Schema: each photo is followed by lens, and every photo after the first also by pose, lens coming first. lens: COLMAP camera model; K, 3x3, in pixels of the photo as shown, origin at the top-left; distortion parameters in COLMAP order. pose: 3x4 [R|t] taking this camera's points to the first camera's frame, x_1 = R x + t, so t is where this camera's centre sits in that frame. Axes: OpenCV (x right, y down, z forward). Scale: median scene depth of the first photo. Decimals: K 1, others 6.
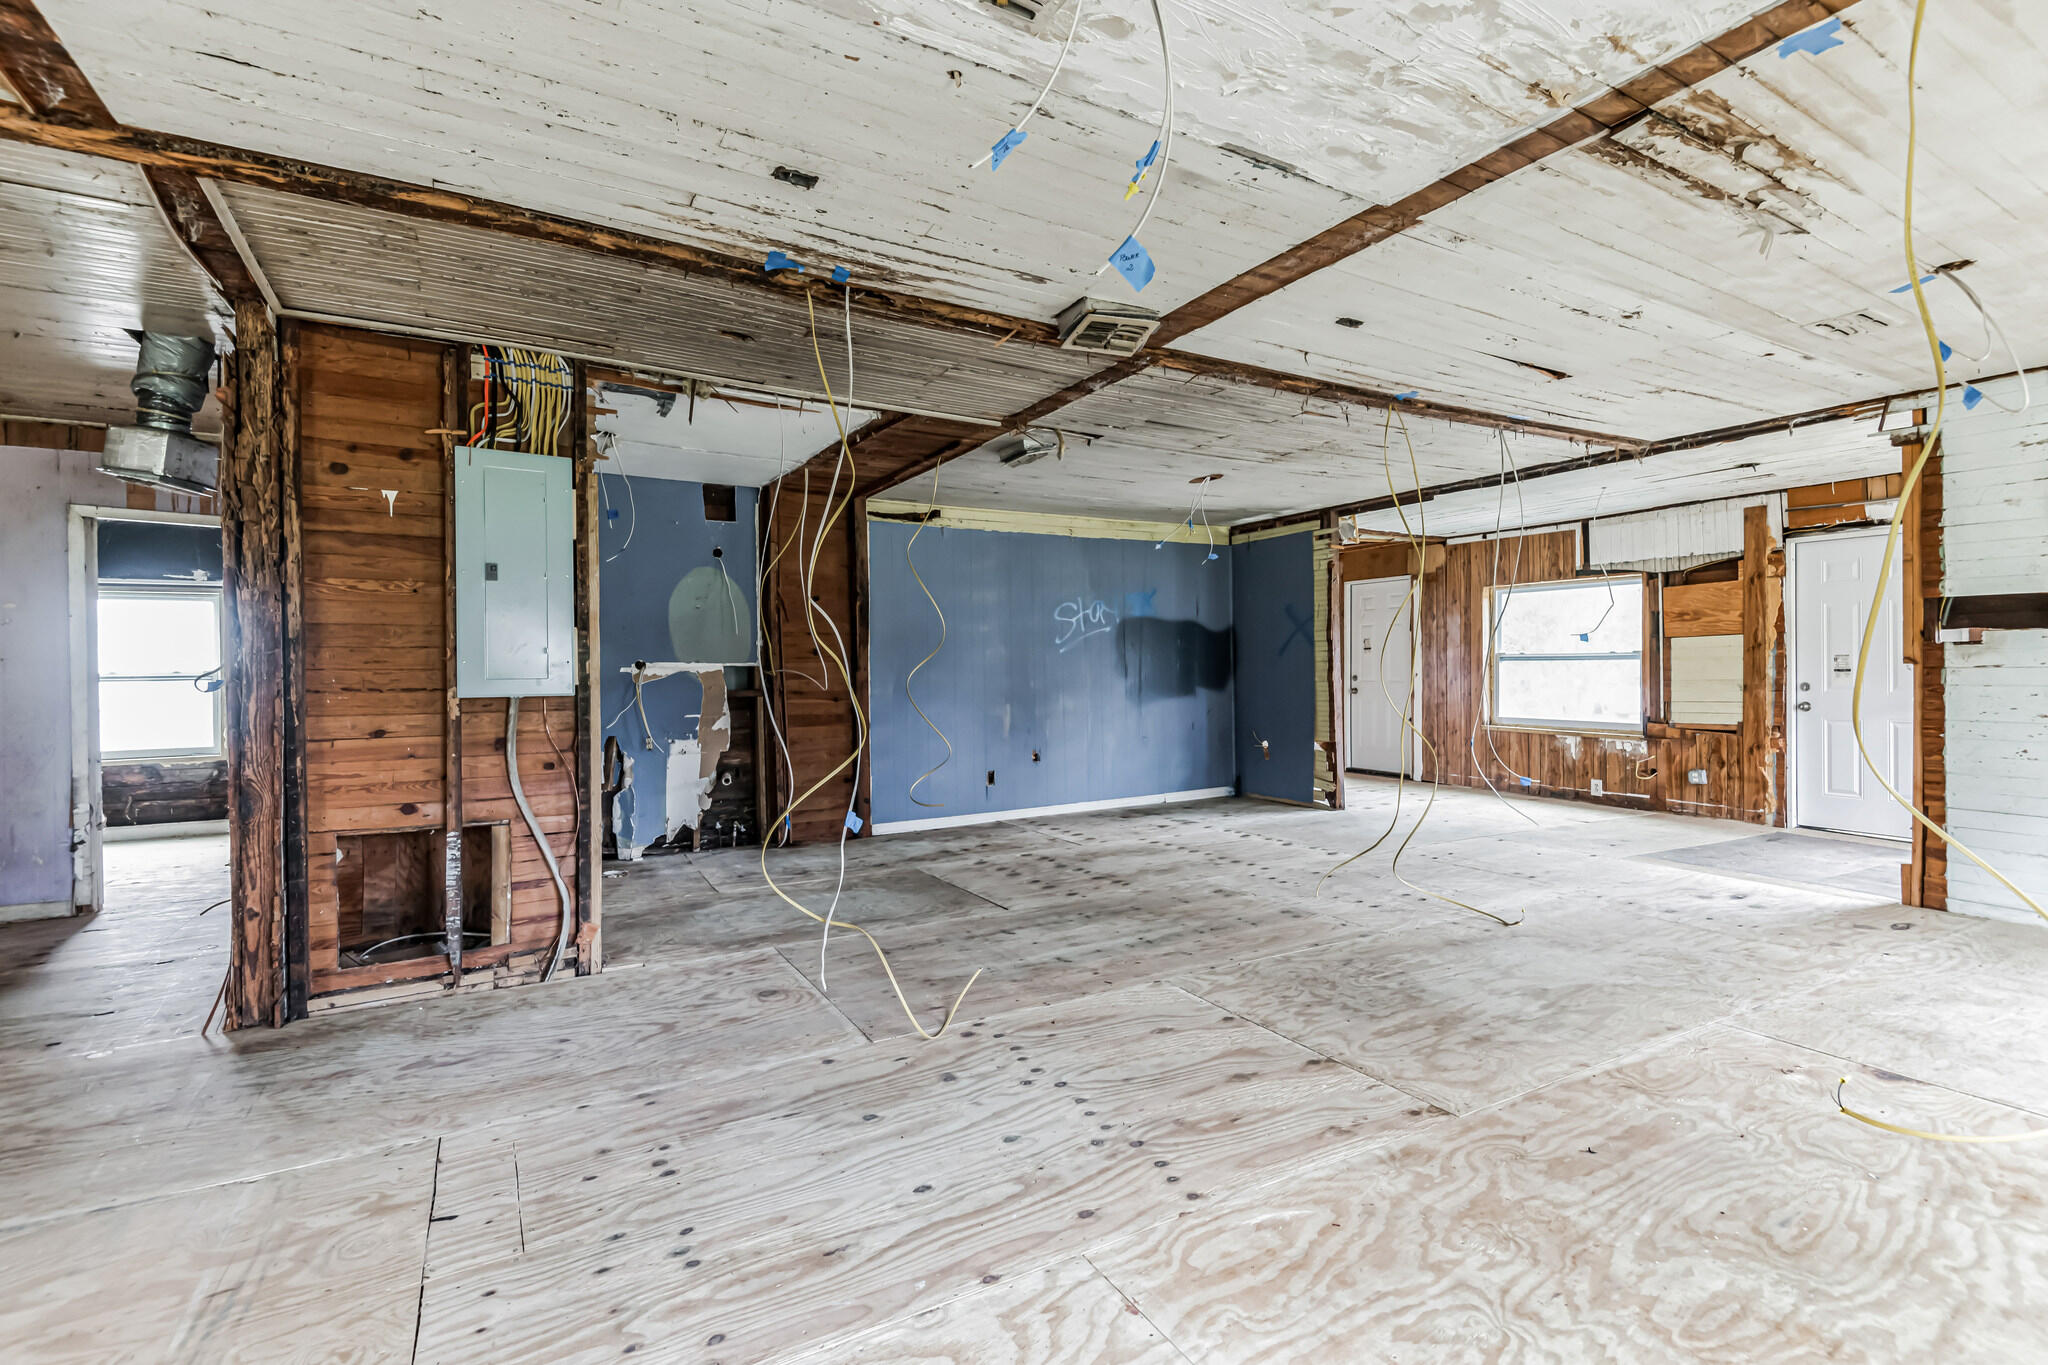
lens RADIAL K [[933.1, 0, 1008.7], [0, 933.1, 671.5], [0, 0, 1]] dist [0.012459, -0.006428]
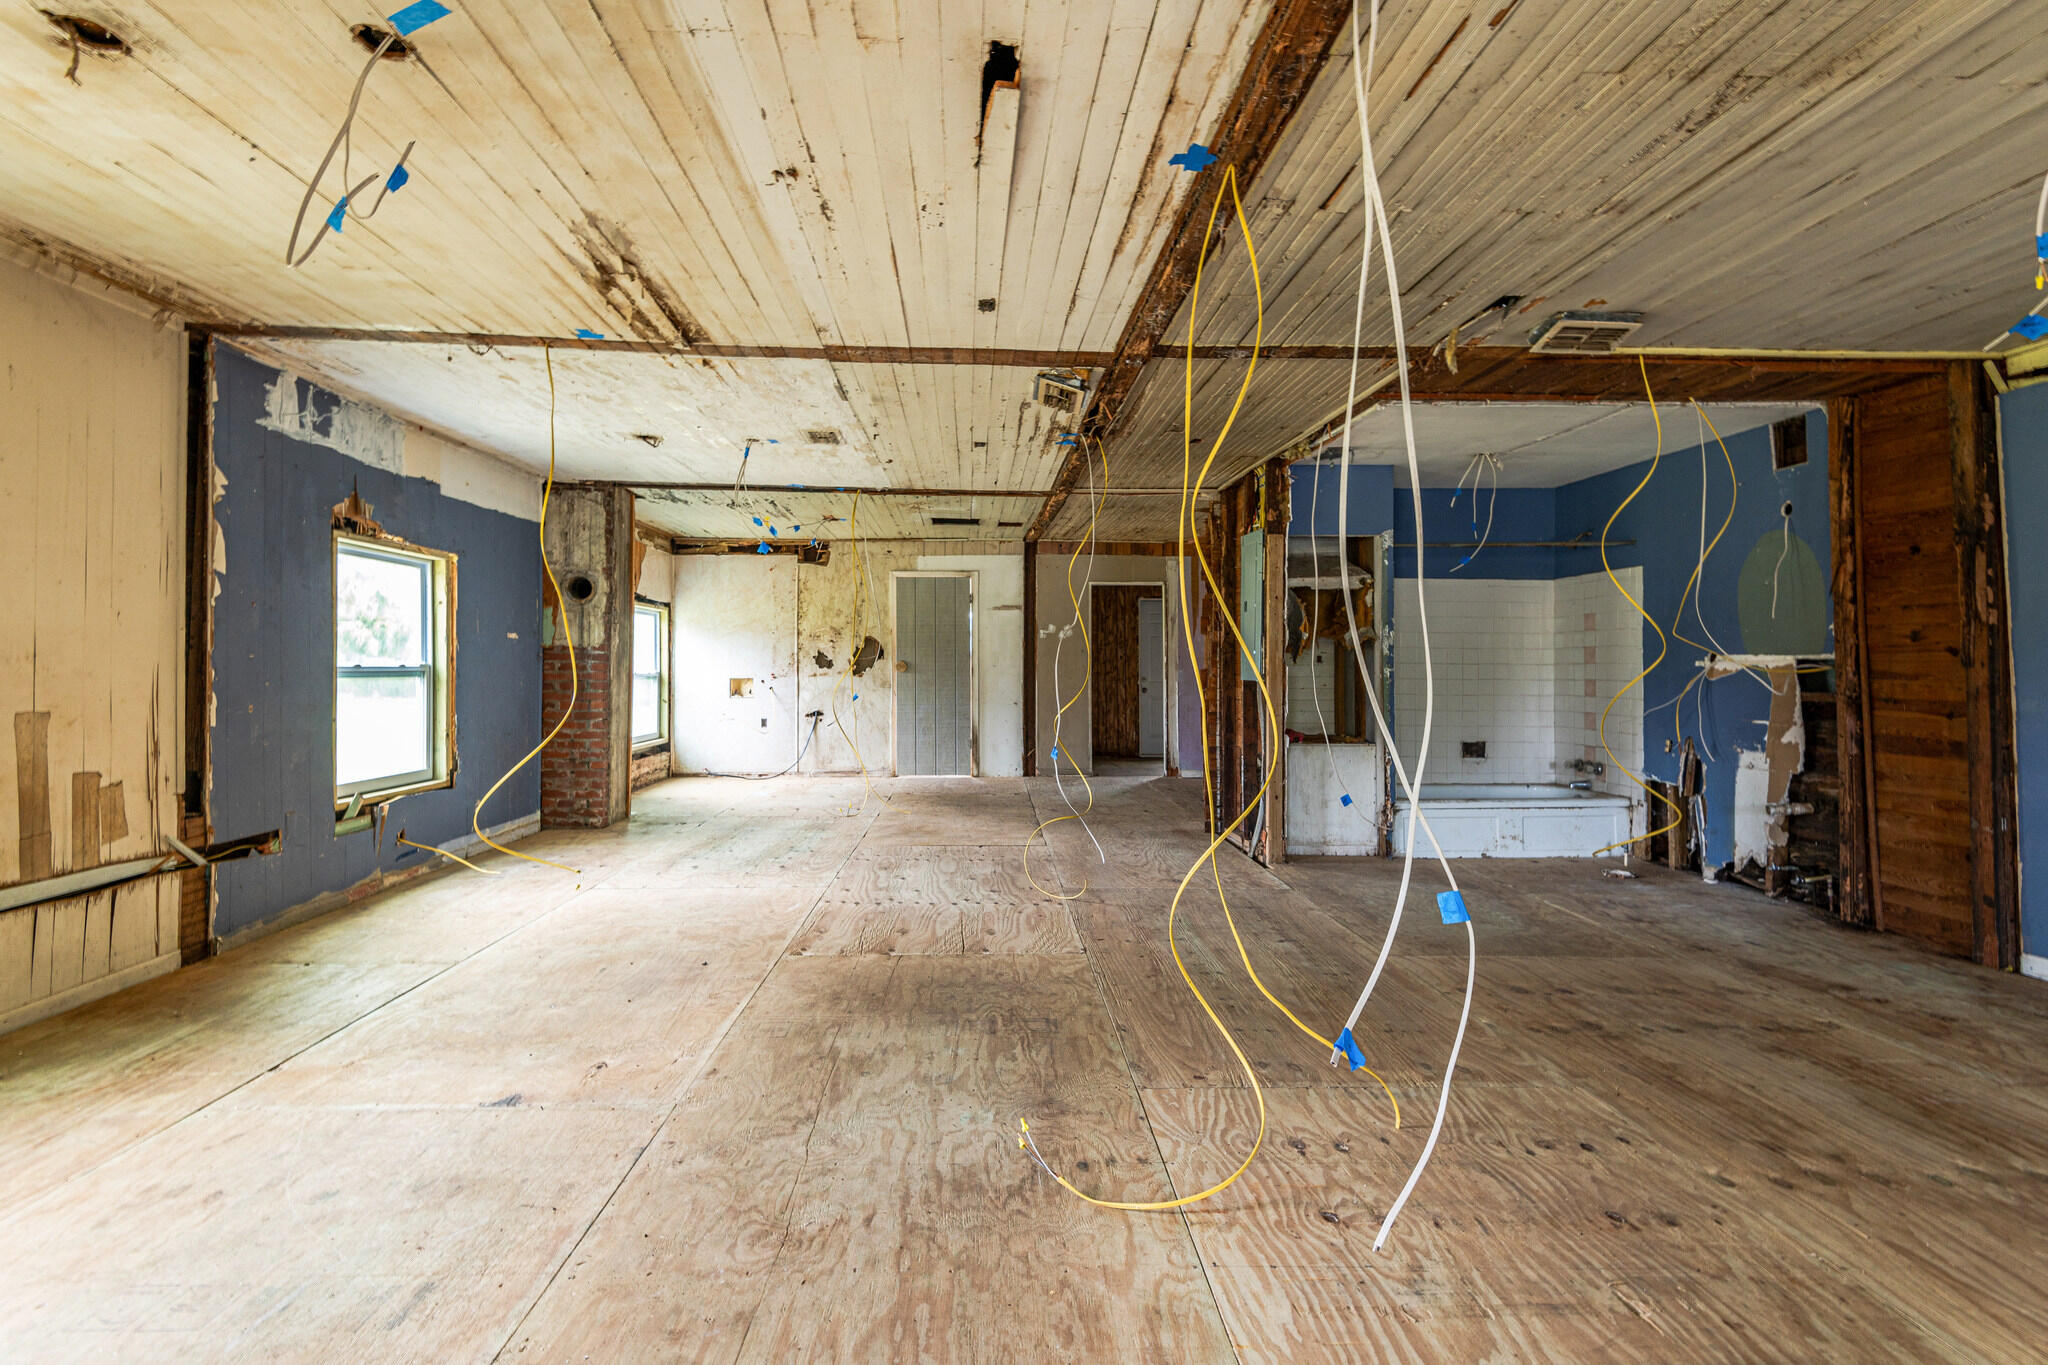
lens RADIAL K [[933.1, 0, 1022.8], [0, 933.1, 666.7], [0, 0, 1]] dist [0.012459, -0.006428]
pose [[-0.438966, 0.003997, -0.898495, 1.016048], [0.002108, 0.999992, 0.003419, -0.005885], [0.898501, -0.000393, -0.438971, 1.222307]]
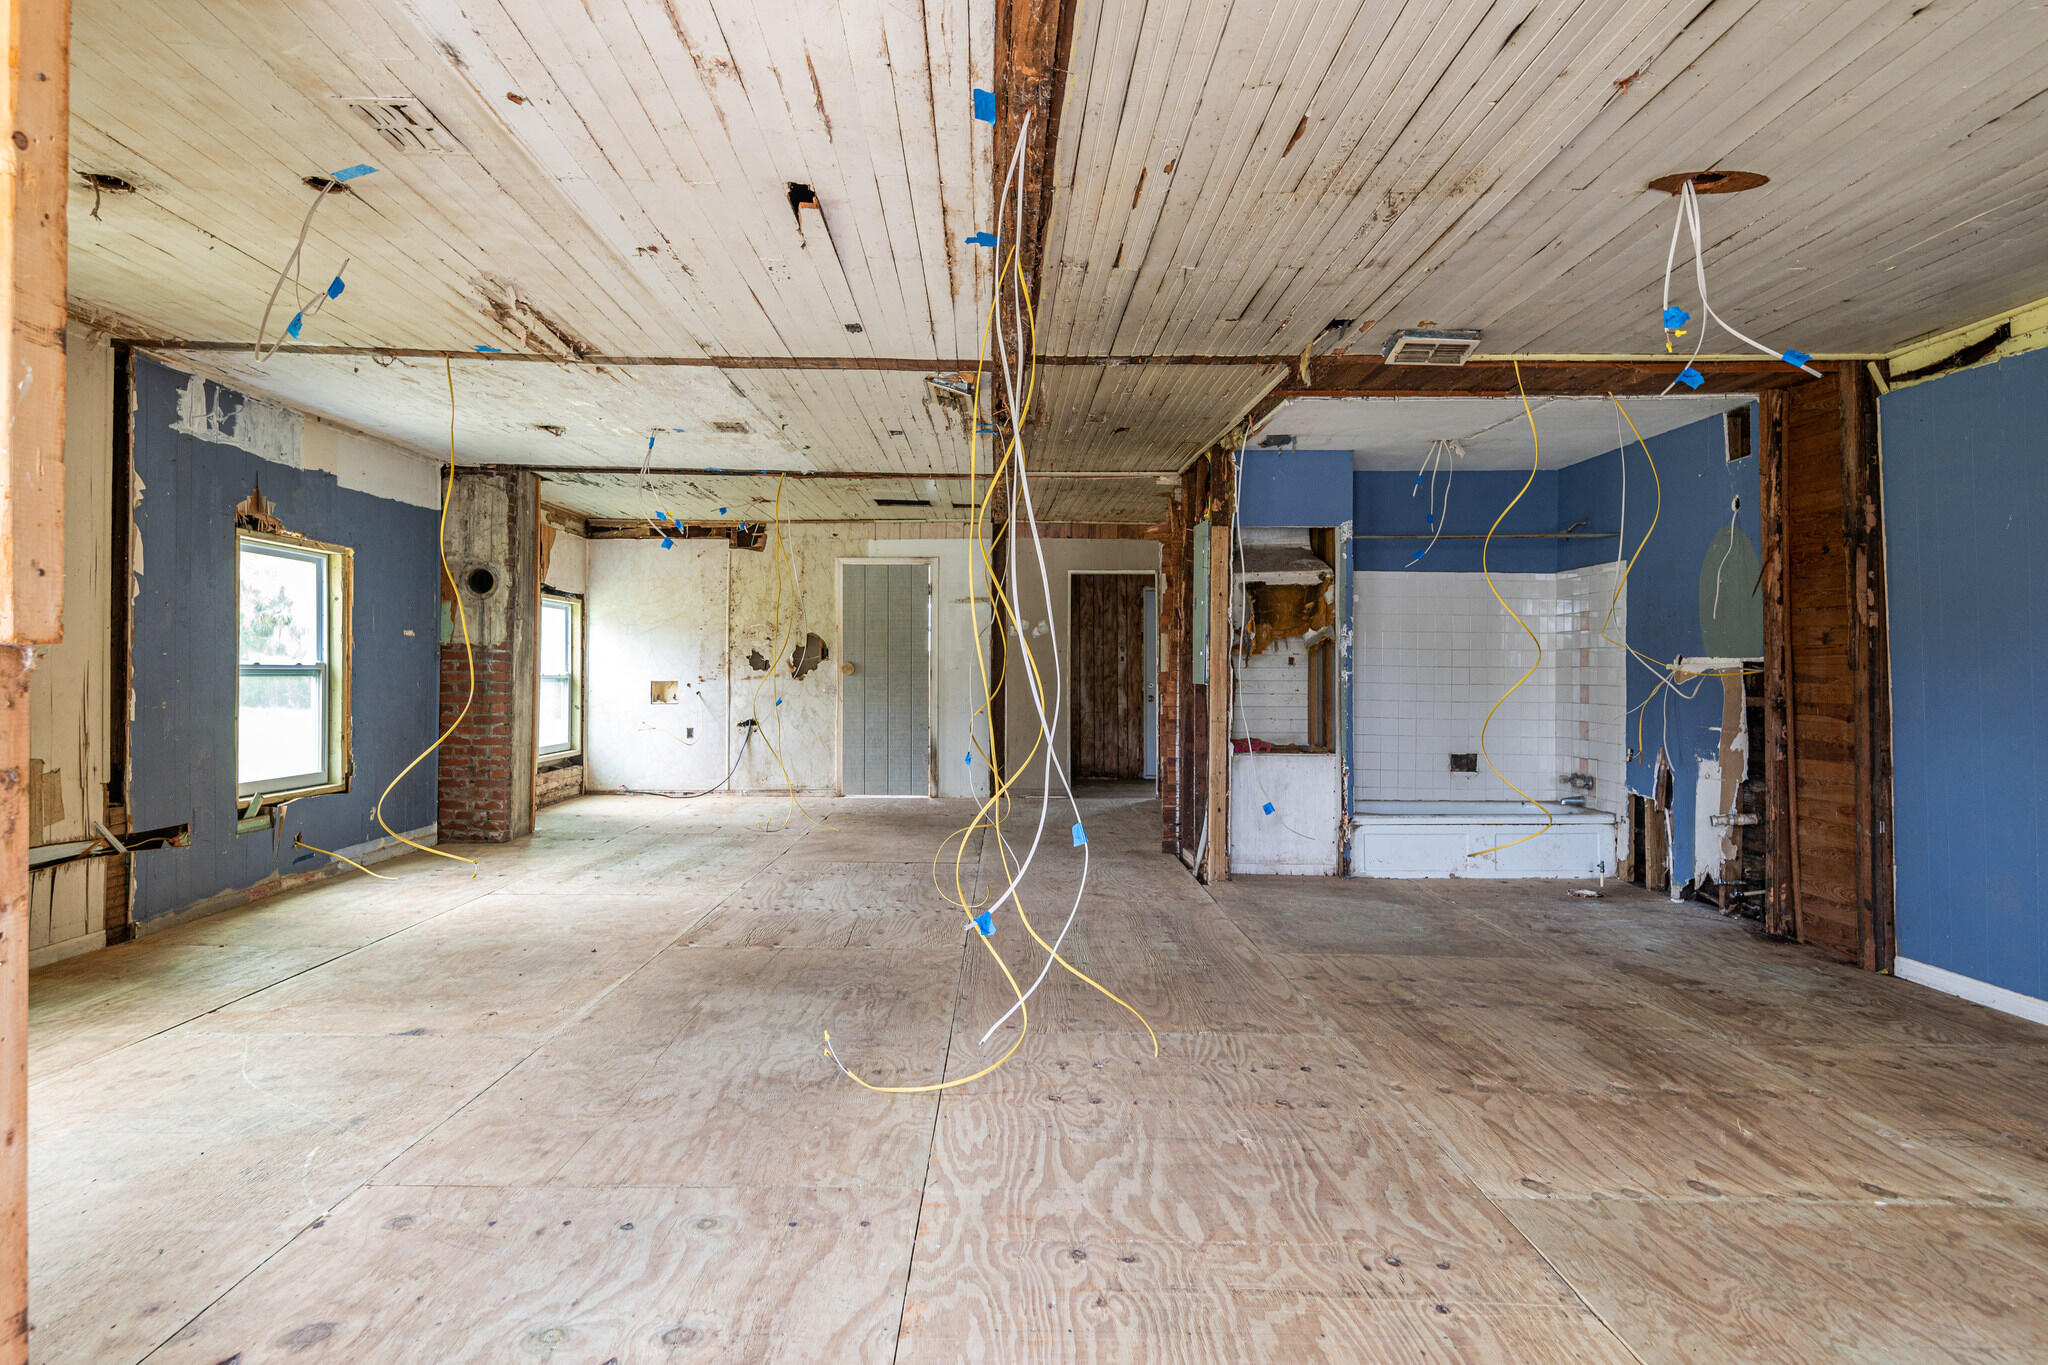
lens RADIAL K [[1242.2, 0, 1024.9], [0, 1242.2, 666.9], [0, 0, 1]] dist [0.009915, -0.003279]
pose [[-0.468152, -0.000446, -0.883648, 1.242020], [-0.000923, 1.000000, -0.000016, -0.002526], [0.883647, 0.000808, -0.468152, 1.516549]]
